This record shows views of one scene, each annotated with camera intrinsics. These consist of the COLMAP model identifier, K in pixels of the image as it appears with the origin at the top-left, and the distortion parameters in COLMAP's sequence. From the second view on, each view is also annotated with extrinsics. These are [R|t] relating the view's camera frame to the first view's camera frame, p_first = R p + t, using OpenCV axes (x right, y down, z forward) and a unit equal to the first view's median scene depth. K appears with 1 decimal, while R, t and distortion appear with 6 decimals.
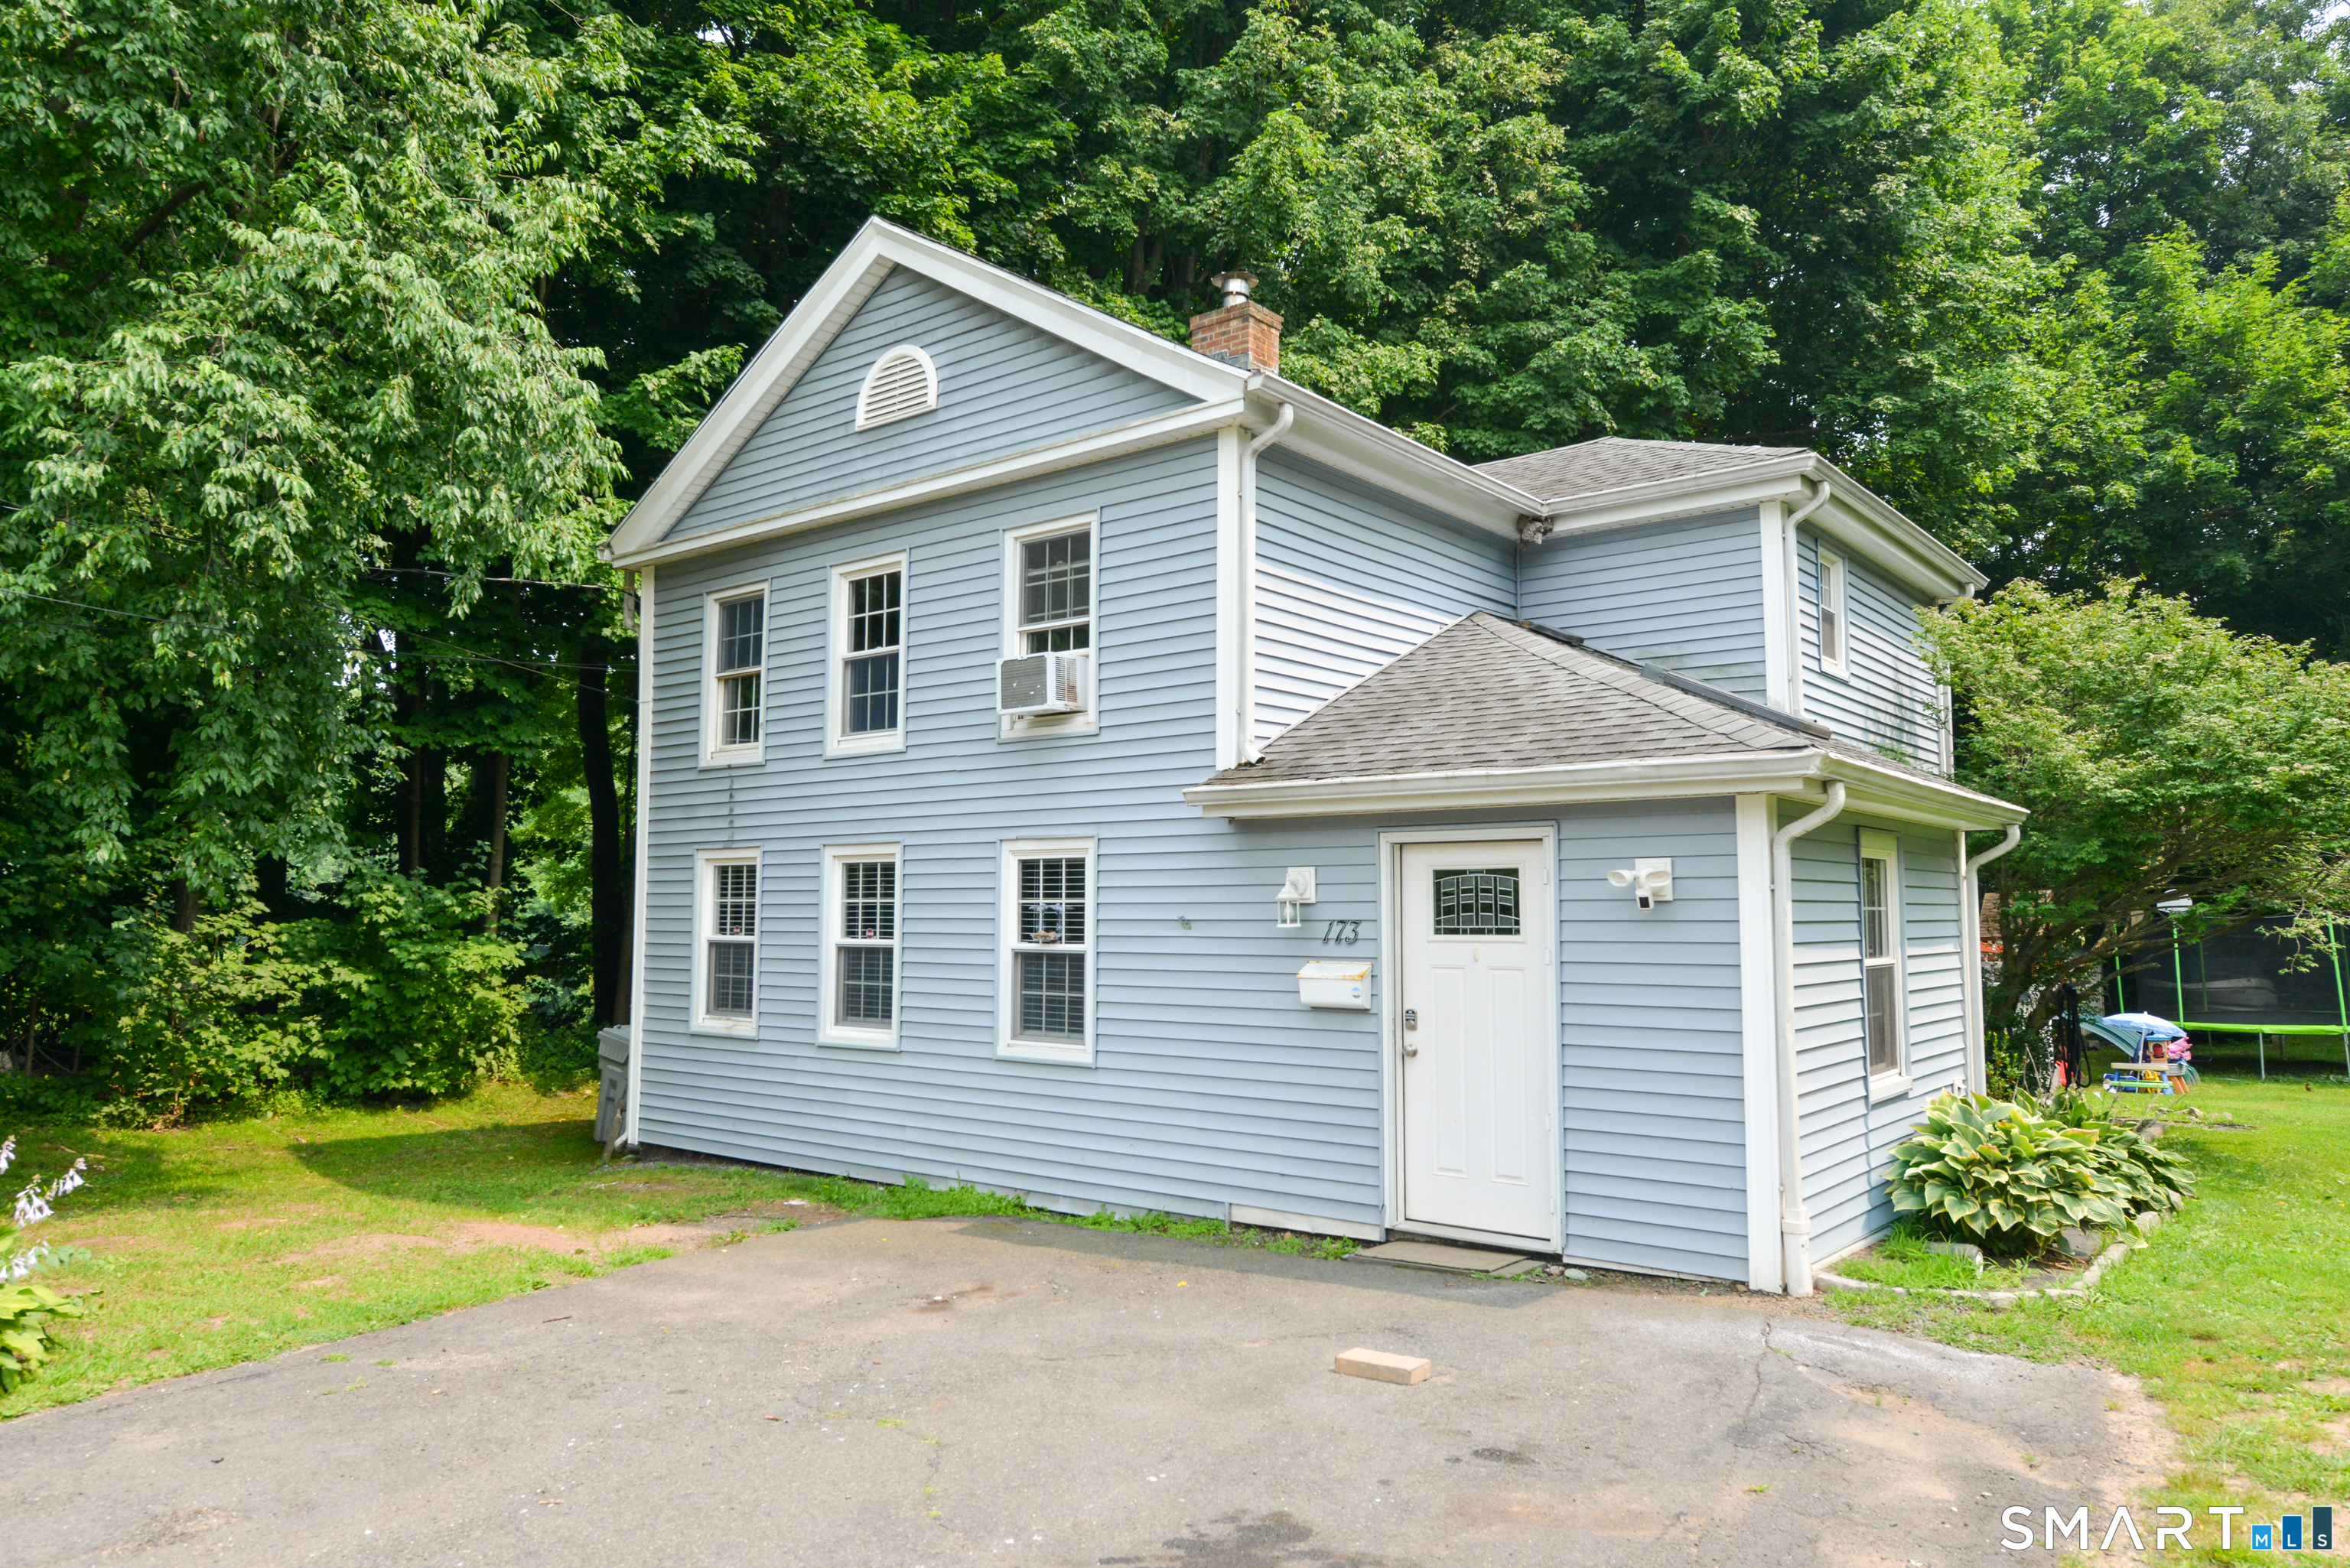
lens RADIAL K [[1627.7, 0, 1175.0], [0, 1627.7, 784.0], [0, 0, 1]] dist [-0.102329, 0.133184]
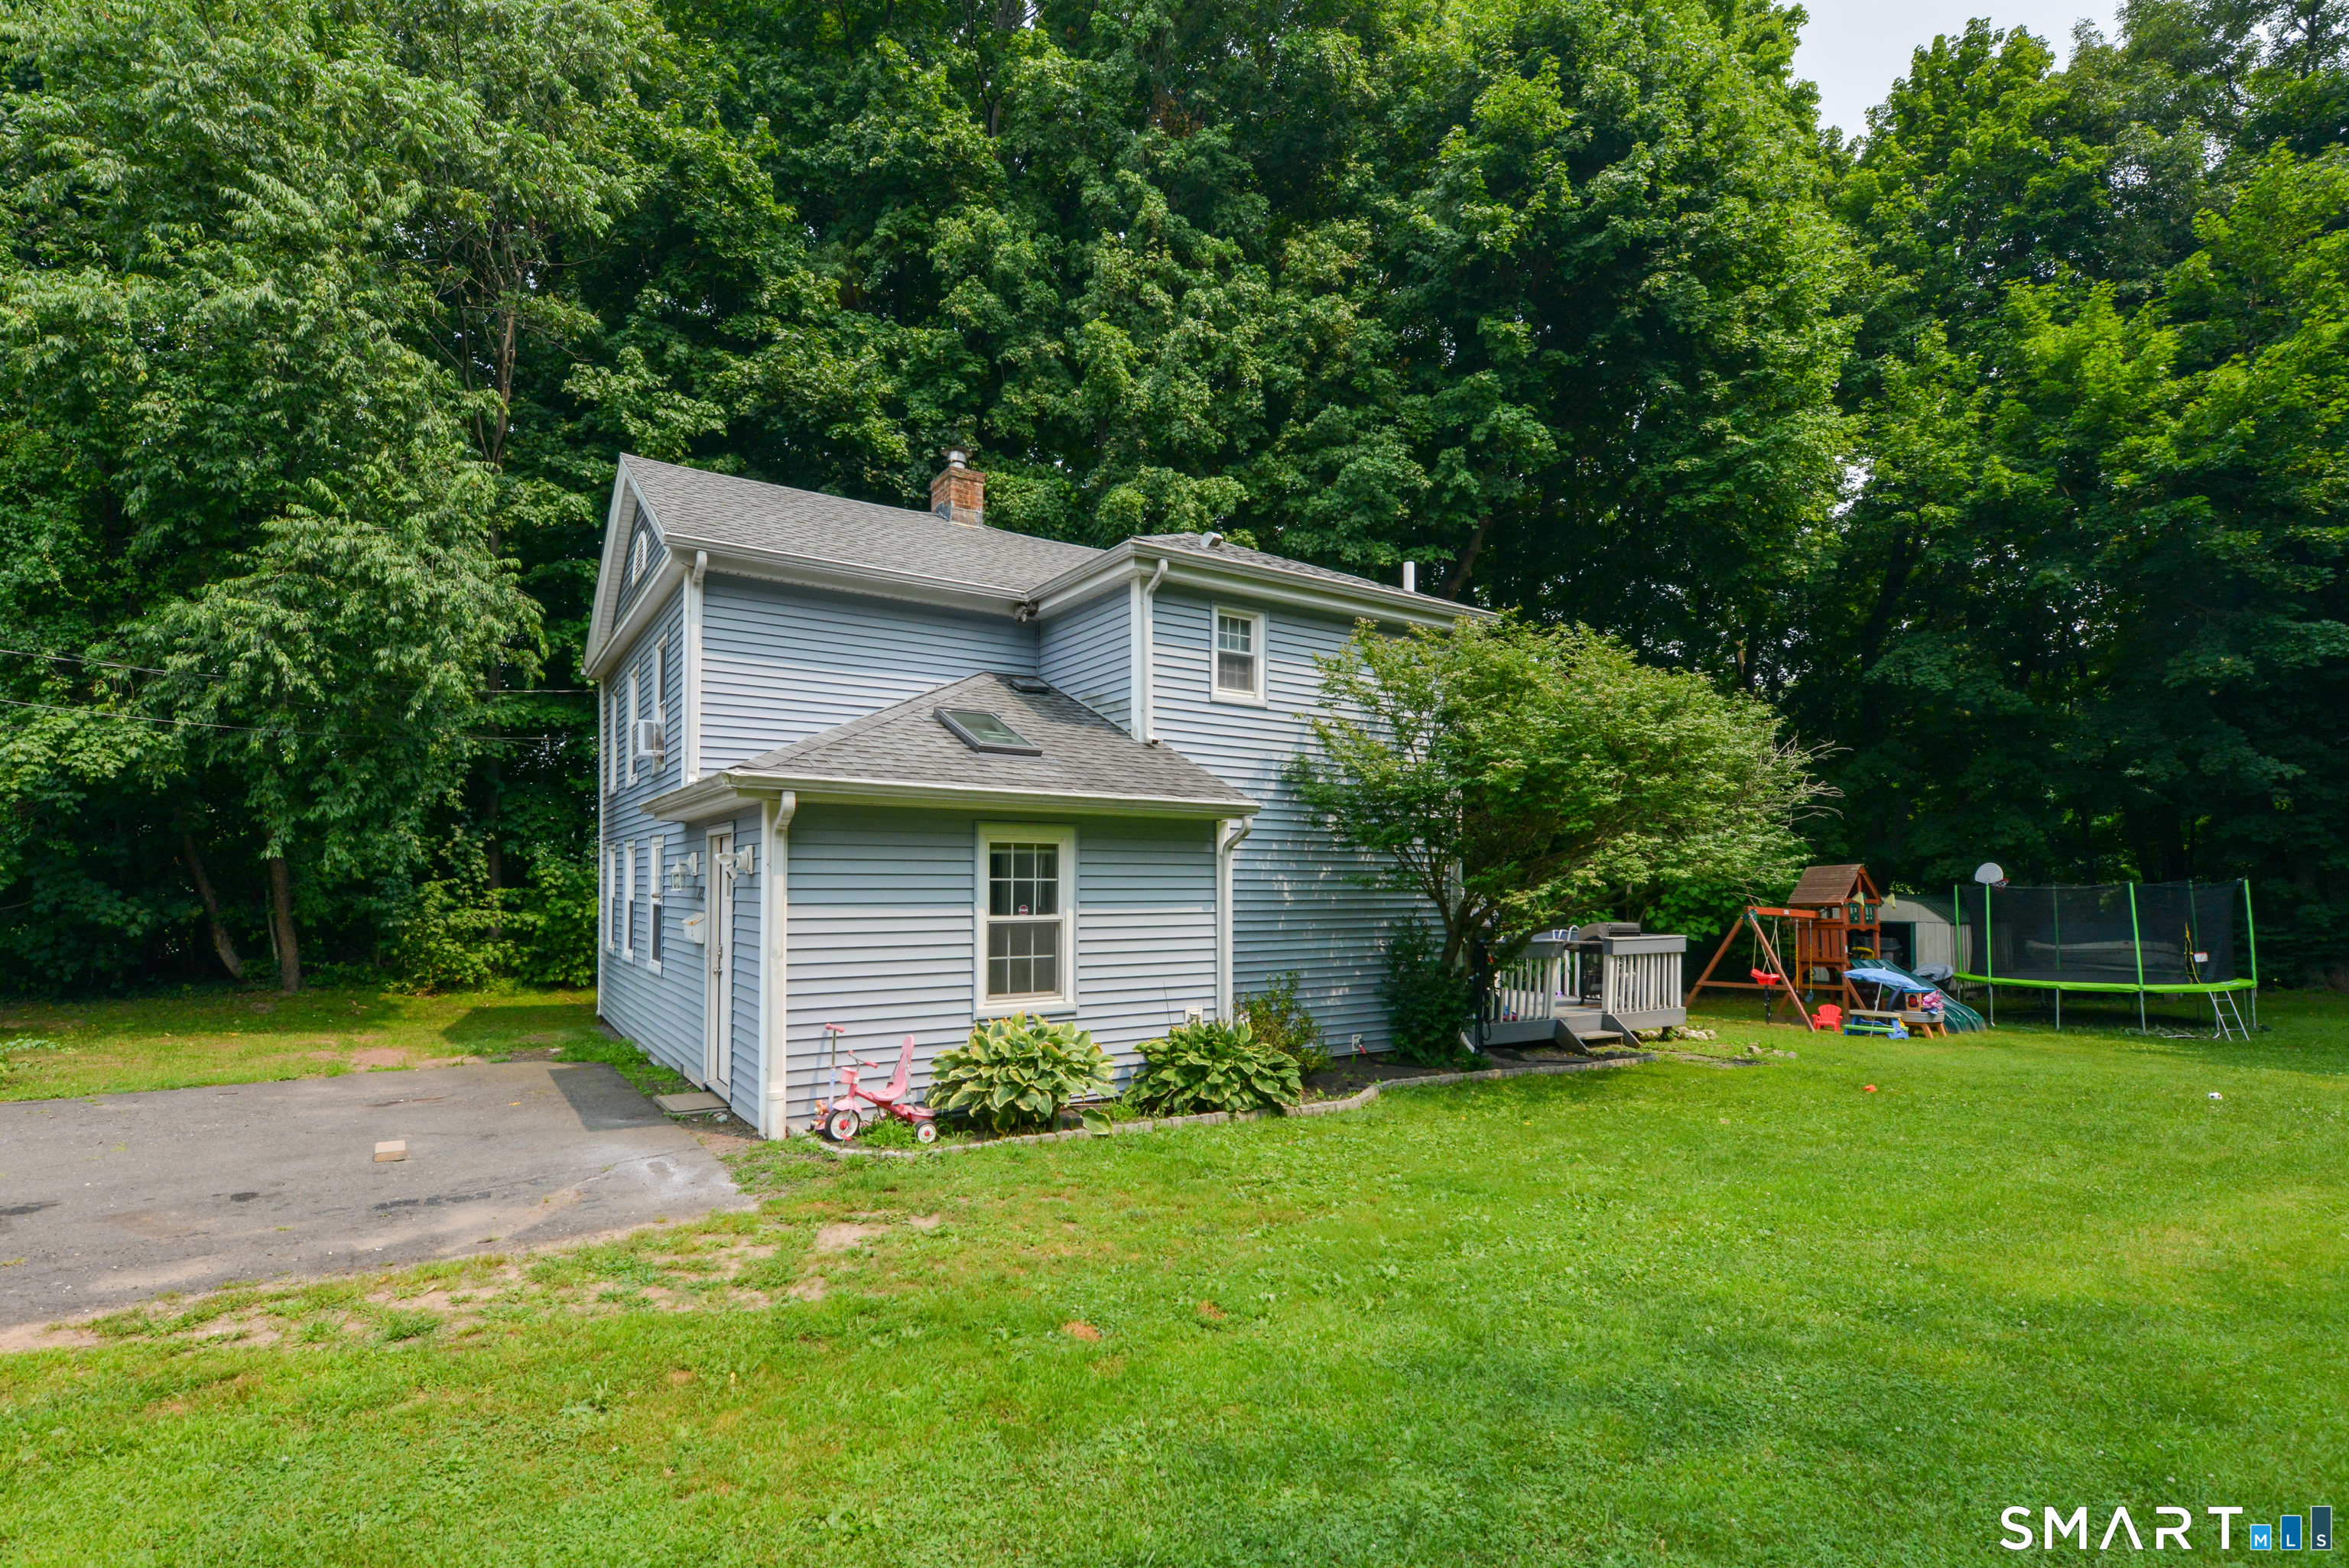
lens RADIAL K [[1077.8, 0, 1116.3], [0, 1077.8, 861.6], [0, 0, 1]] dist [-0.002039, -0.010510]
pose [[0.933917, -0.007387, -0.357415, 0.378936], [0.028324, 0.998172, 0.053381, 0.008441], [0.356367, -0.059977, 0.932419, 0.075429]]
